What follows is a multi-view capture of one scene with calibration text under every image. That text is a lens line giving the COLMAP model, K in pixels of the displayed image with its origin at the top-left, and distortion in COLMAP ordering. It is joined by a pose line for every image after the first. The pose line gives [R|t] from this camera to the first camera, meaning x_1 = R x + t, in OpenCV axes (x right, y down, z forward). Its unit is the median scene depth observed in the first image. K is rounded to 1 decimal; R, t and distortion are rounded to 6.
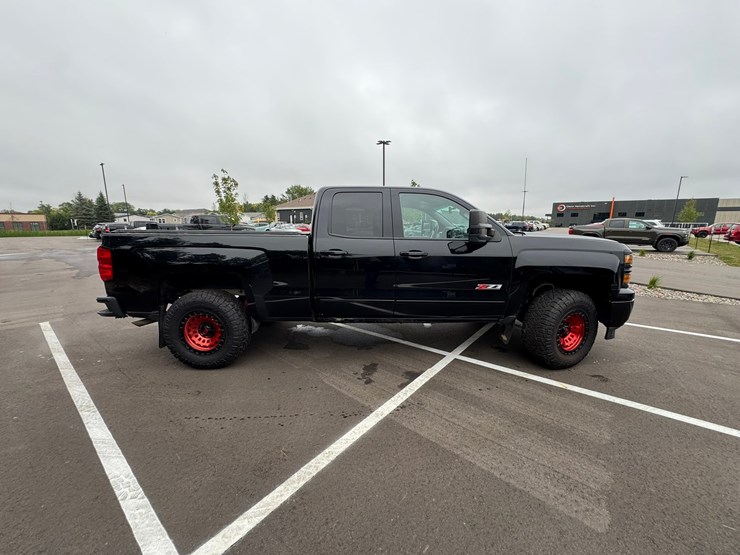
lens RADIAL K [[294.4, 0, 368.9], [0, 294.4, 277.5], [0, 0, 1]] dist [-0.003062, 0.000265]
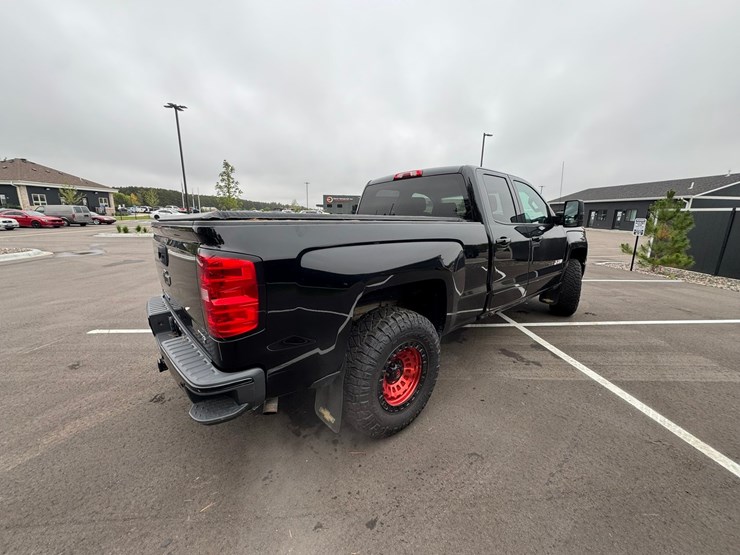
lens RADIAL K [[294.4, 0, 369.2], [0, 294.4, 276.9], [0, 0, 1]] dist [-0.003062, 0.000265]
pose [[0.751336, -0.128272, 0.647334, -0.520798], [0.105609, 0.991656, 0.073925, -0.041971], [-0.651415, 0.012822, 0.758613, 0.289933]]
